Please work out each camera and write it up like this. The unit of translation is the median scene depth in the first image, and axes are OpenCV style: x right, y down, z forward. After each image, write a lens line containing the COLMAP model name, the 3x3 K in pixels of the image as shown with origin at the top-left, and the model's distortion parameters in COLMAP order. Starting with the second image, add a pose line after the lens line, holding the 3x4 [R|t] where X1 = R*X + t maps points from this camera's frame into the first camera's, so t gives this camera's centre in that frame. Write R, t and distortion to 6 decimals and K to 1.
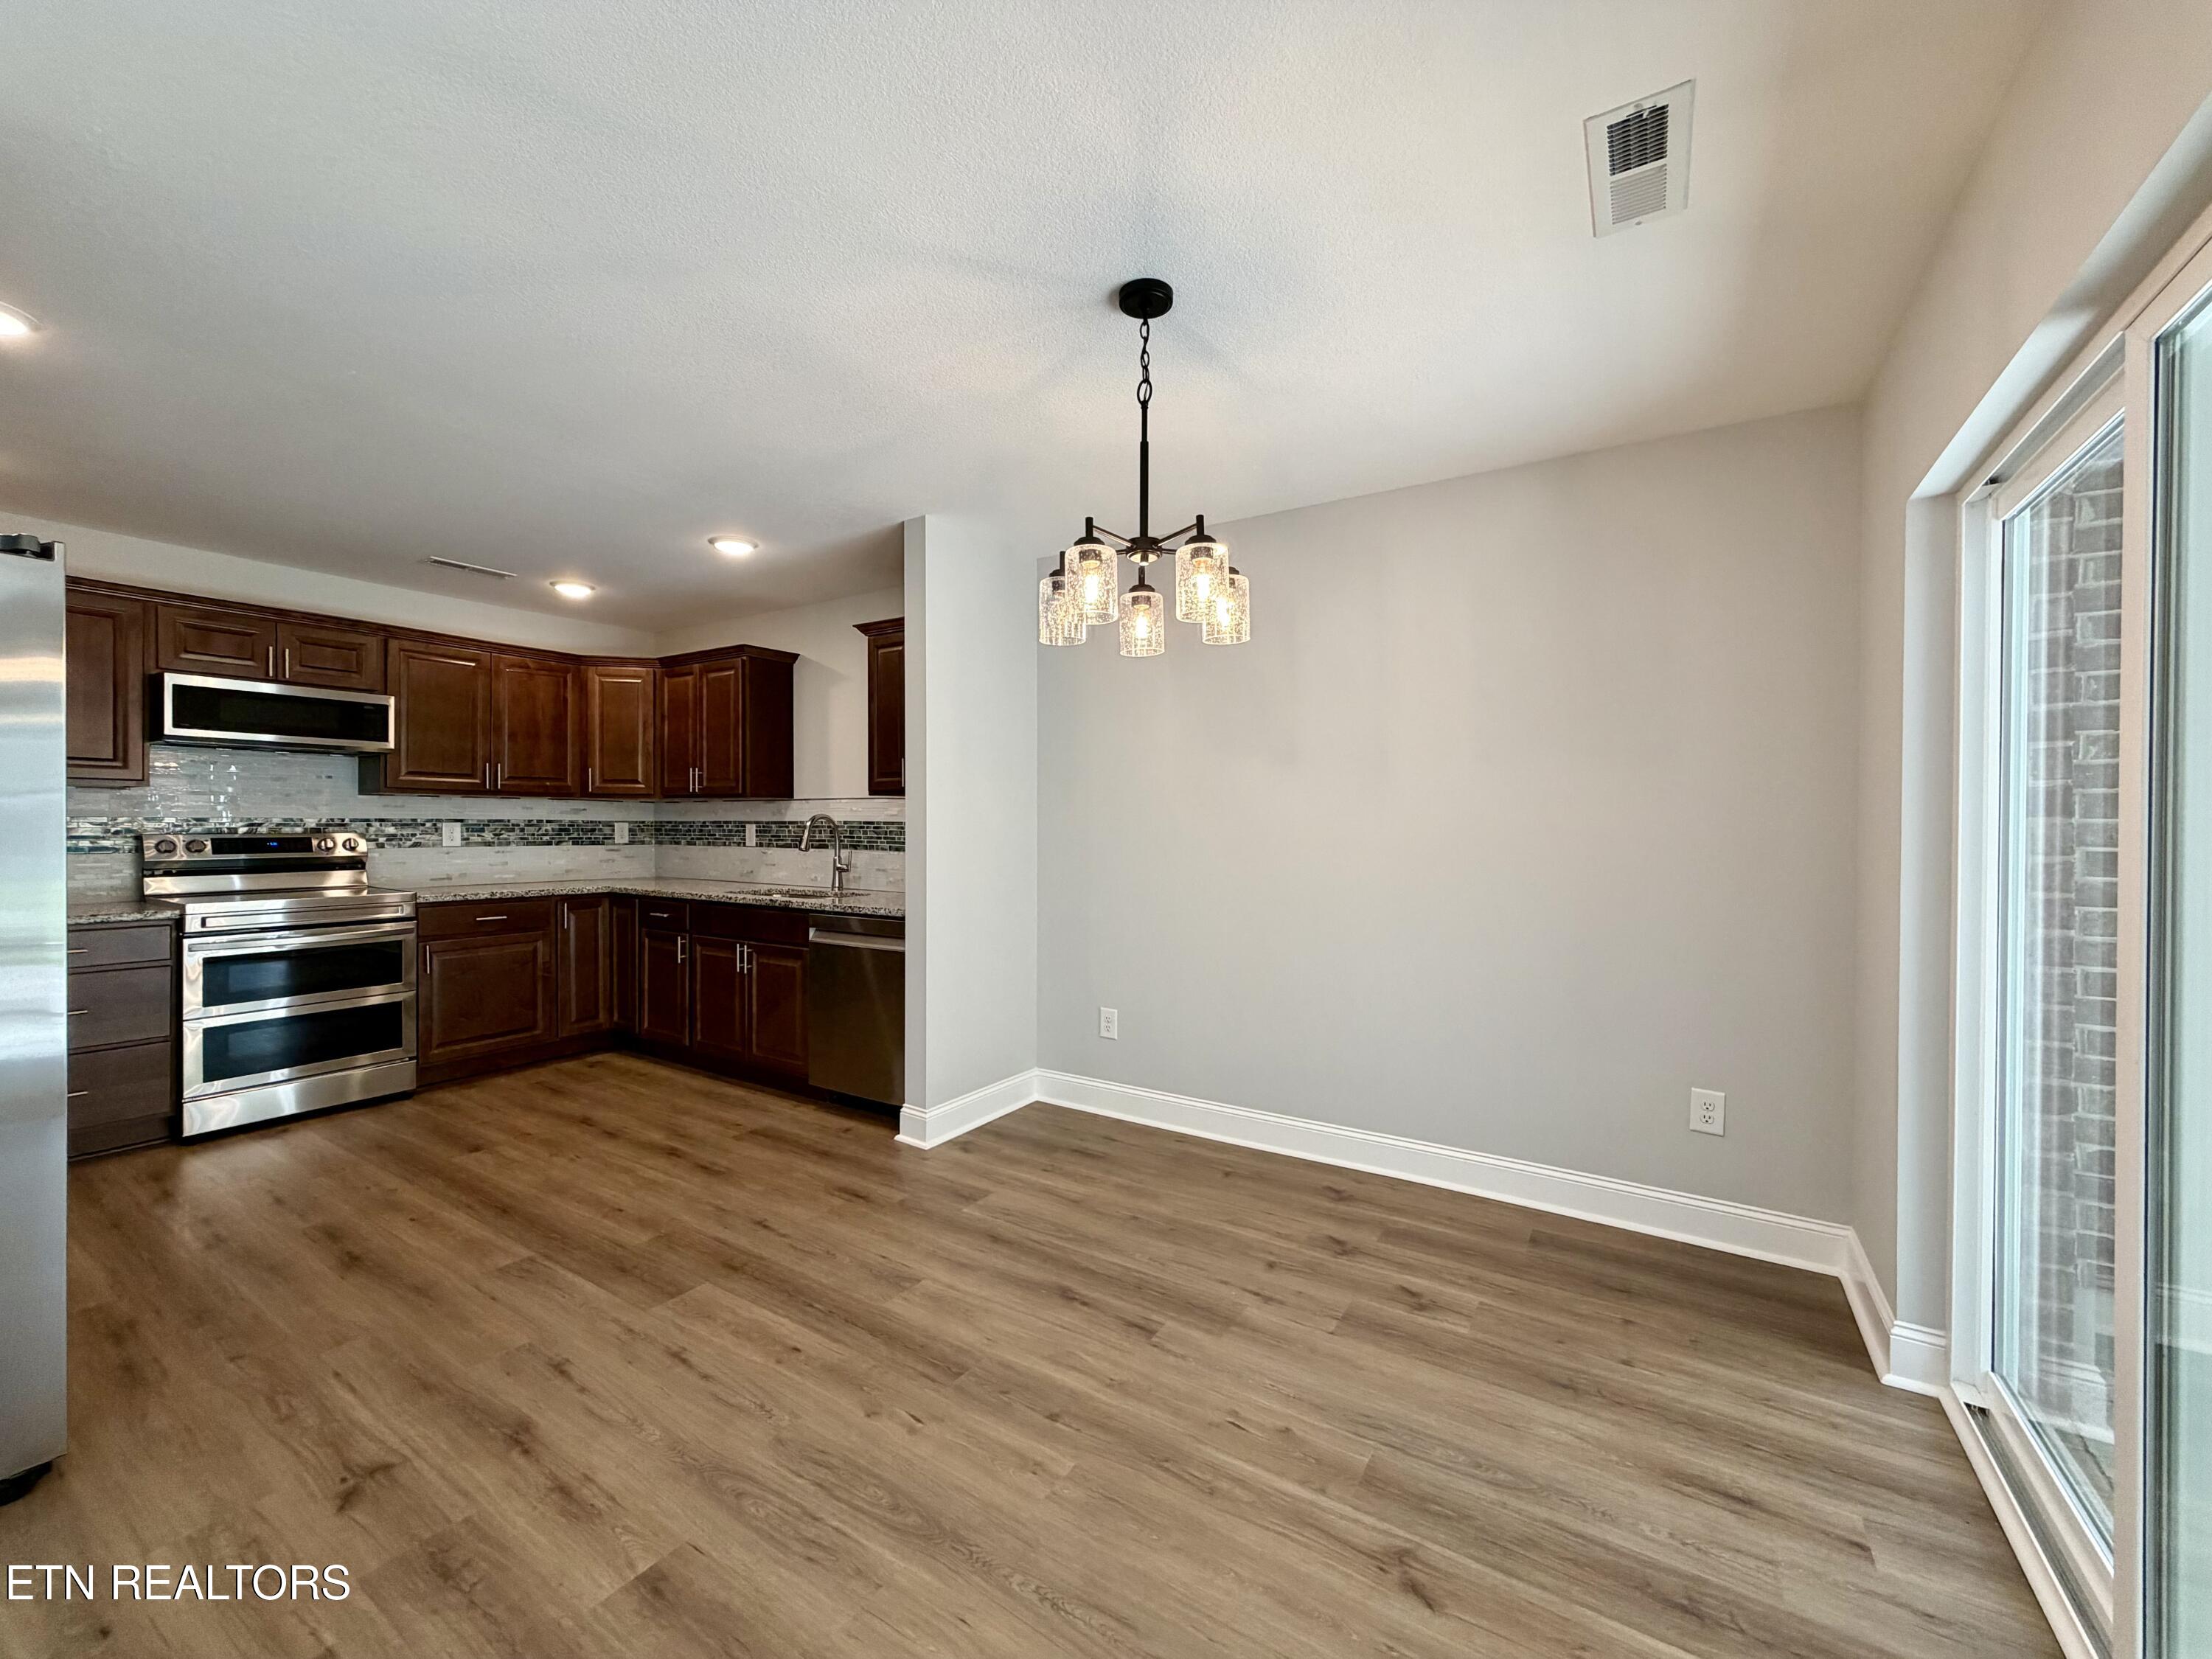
lens RADIAL K [[878.9, 0, 1095.6], [0, 878.9, 830.8], [0, 0, 1]] dist [-0.000003, 0.000071]
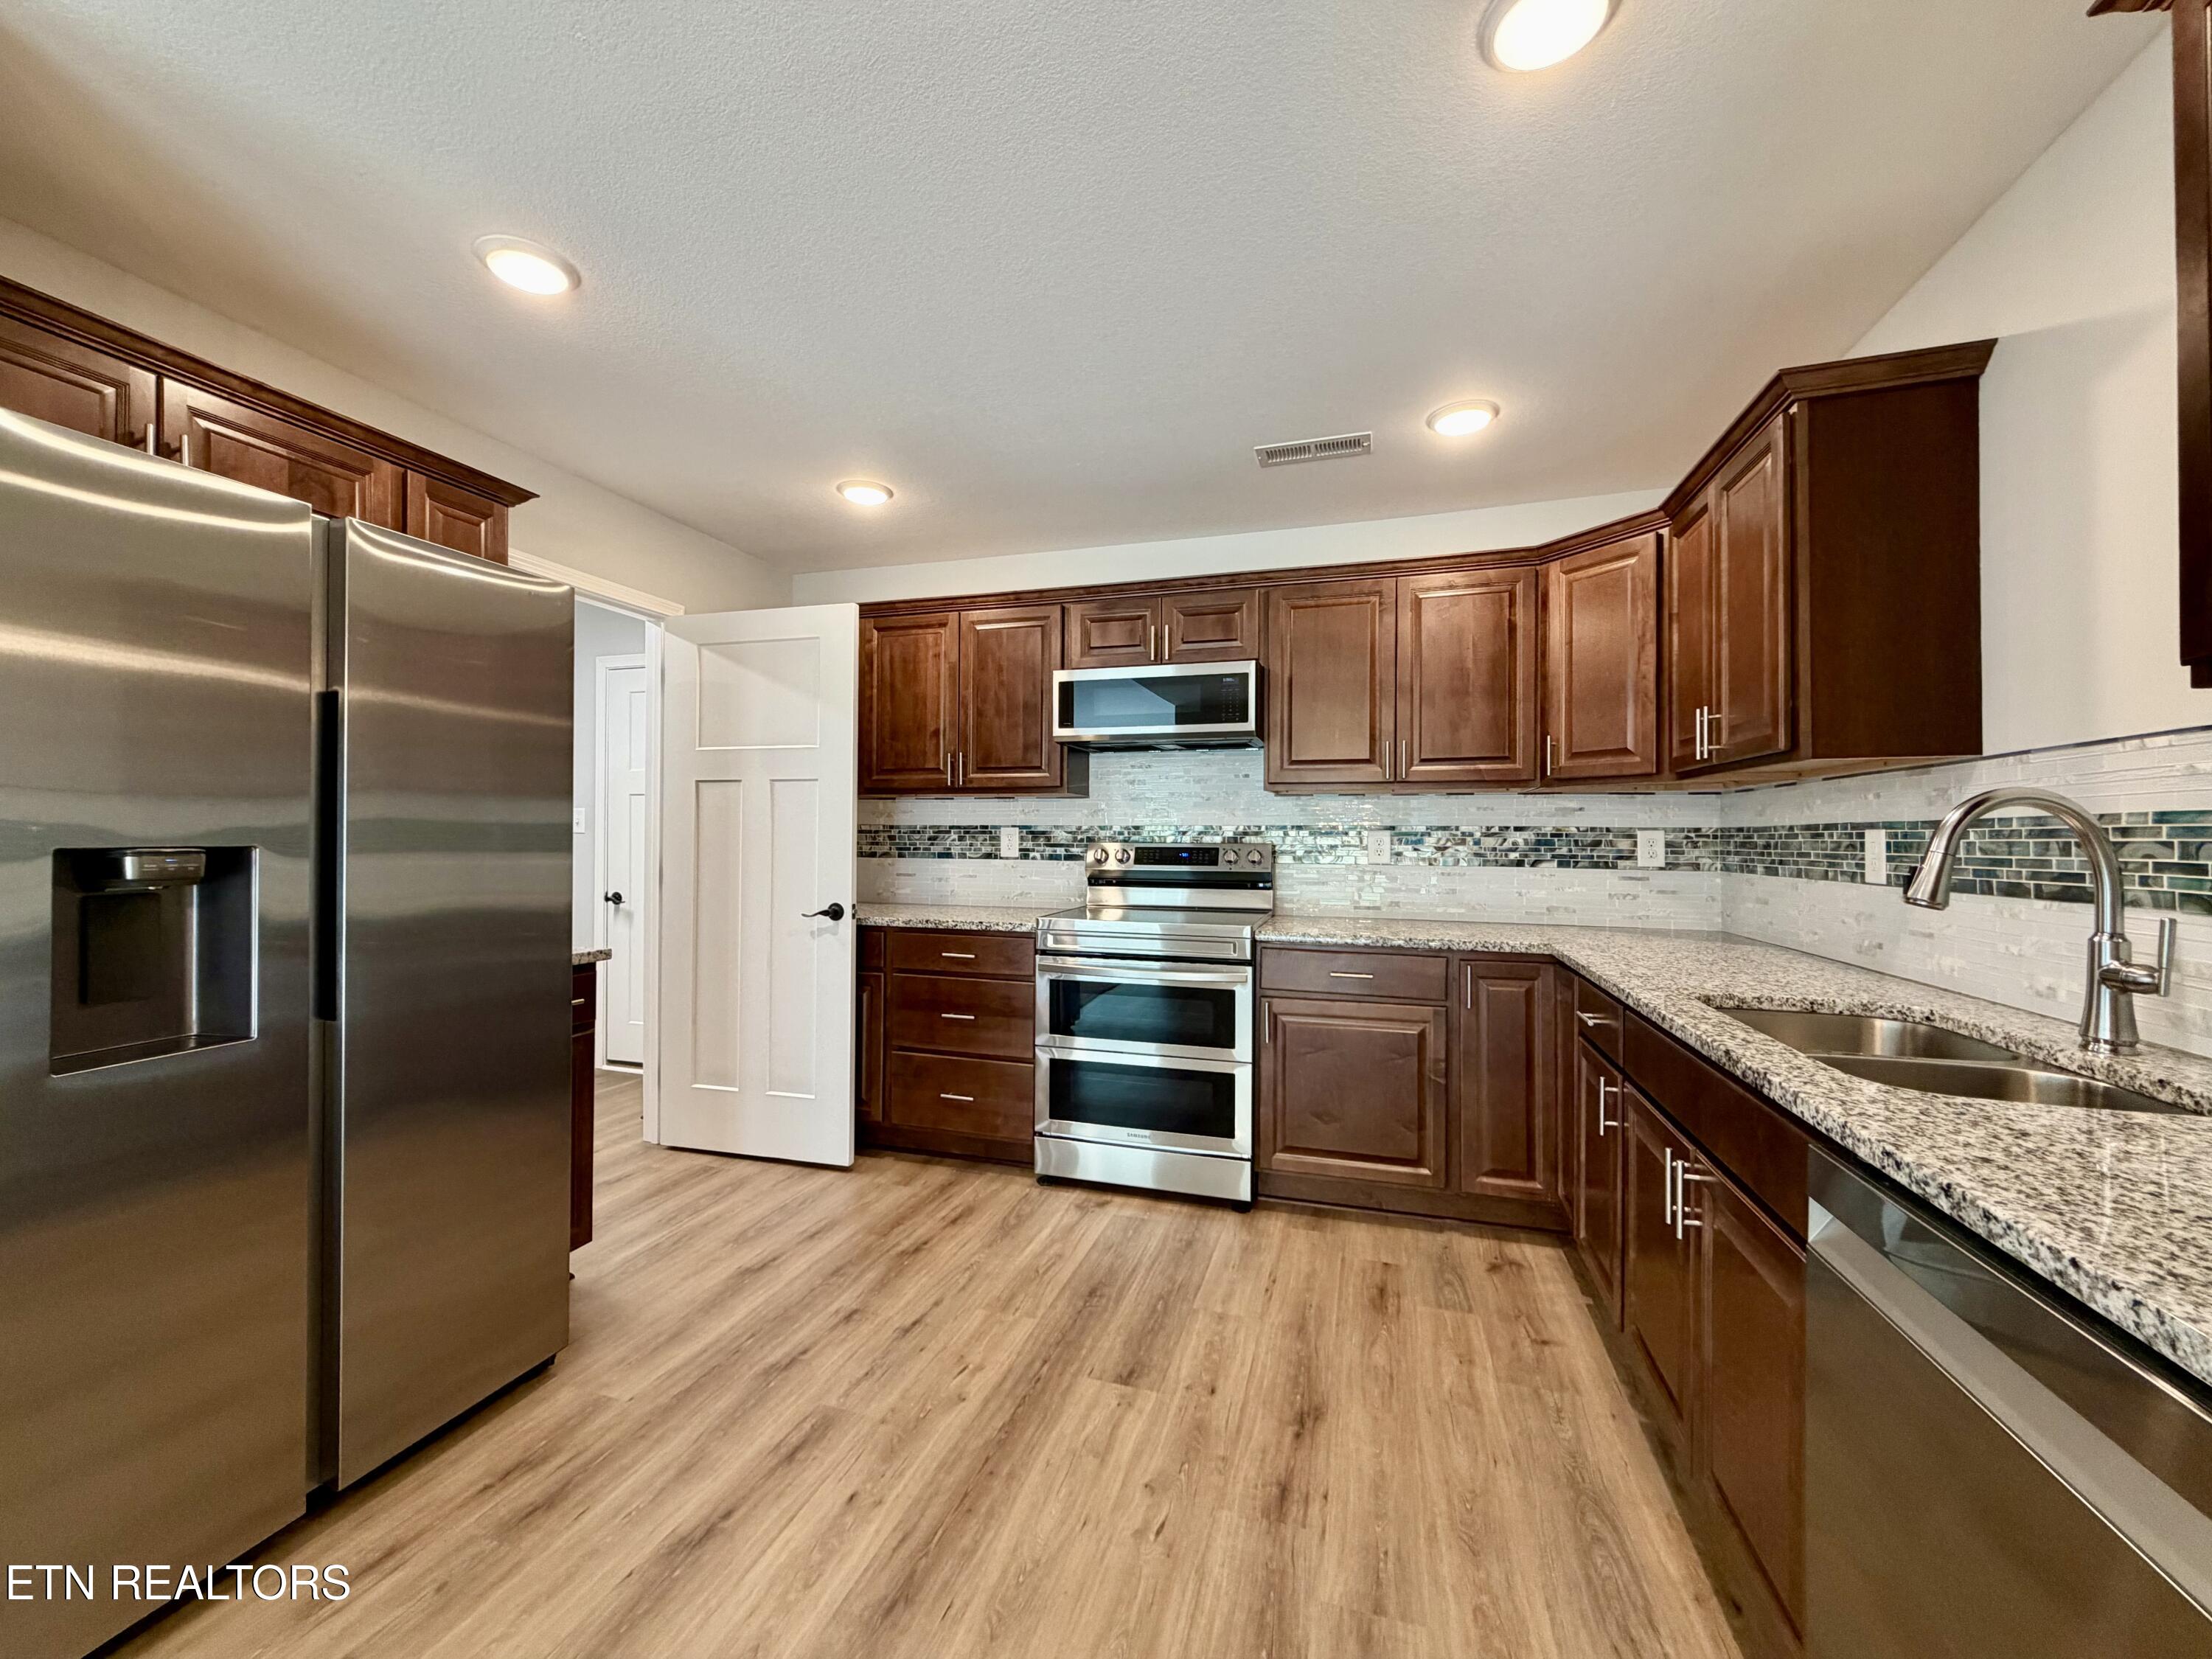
lens RADIAL K [[878.9, 0, 1095.6], [0, 878.9, 830.8], [0, 0, 1]] dist [-0.000003, 0.000071]
pose [[0.262223, -0.009426, -0.964961, -0.122190], [-0.011835, 0.999846, -0.012983, 0.003554], [0.964935, 0.014825, 0.262071, 0.724874]]
